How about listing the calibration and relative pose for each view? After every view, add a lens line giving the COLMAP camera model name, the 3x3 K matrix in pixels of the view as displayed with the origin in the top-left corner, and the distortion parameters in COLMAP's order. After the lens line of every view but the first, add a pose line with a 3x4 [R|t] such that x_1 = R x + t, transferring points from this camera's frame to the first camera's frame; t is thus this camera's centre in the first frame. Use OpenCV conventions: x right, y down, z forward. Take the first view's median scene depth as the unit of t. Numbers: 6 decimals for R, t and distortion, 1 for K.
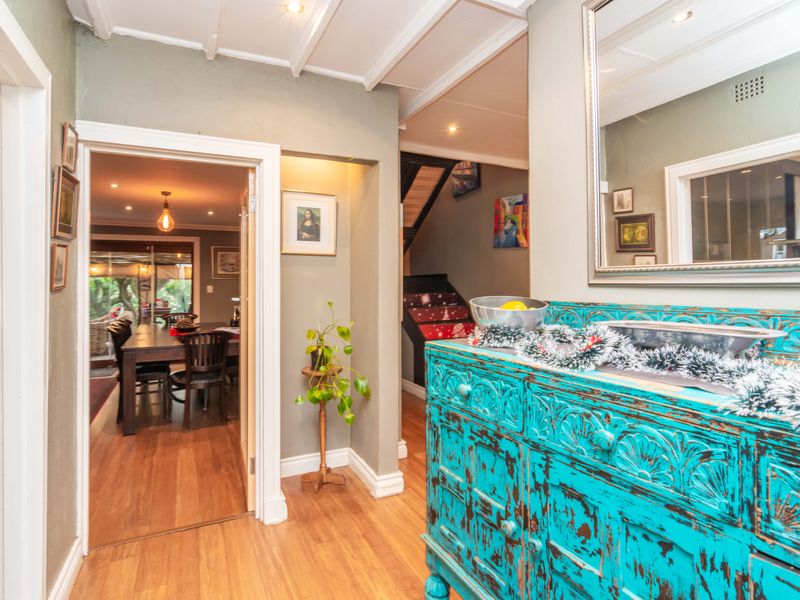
lens RADIAL K [[436.8, 0, 403.3], [0, 436.8, 293.6], [0, 0, 1]] dist [-0.002225, -0.000785]
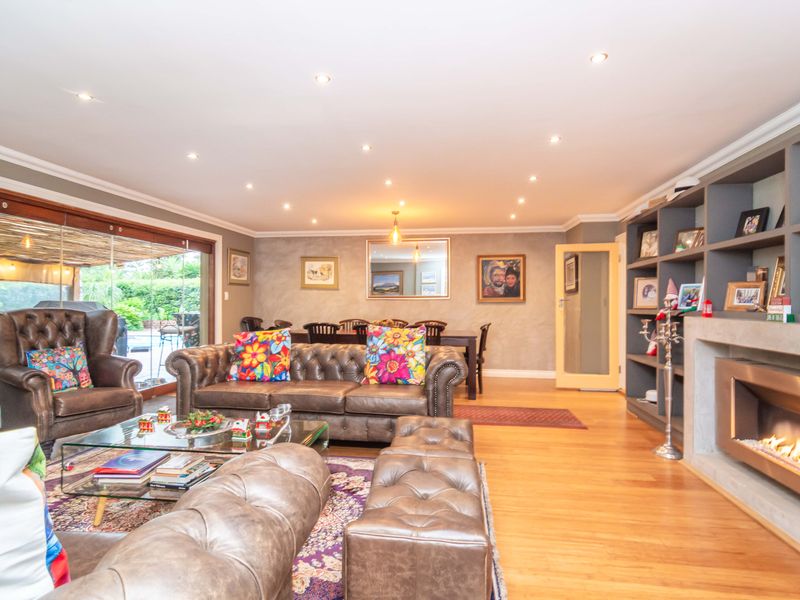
lens RADIAL K [[436.8, 0, 403.3], [0, 436.8, 293.6], [0, 0, 1]] dist [-0.002225, -0.000785]
pose [[0.559885, 0.023538, 0.828236, -1.205314], [0.004896, 0.999485, -0.031714, 0.018601], [-0.828556, 0.021811, 0.559481, 0.269781]]
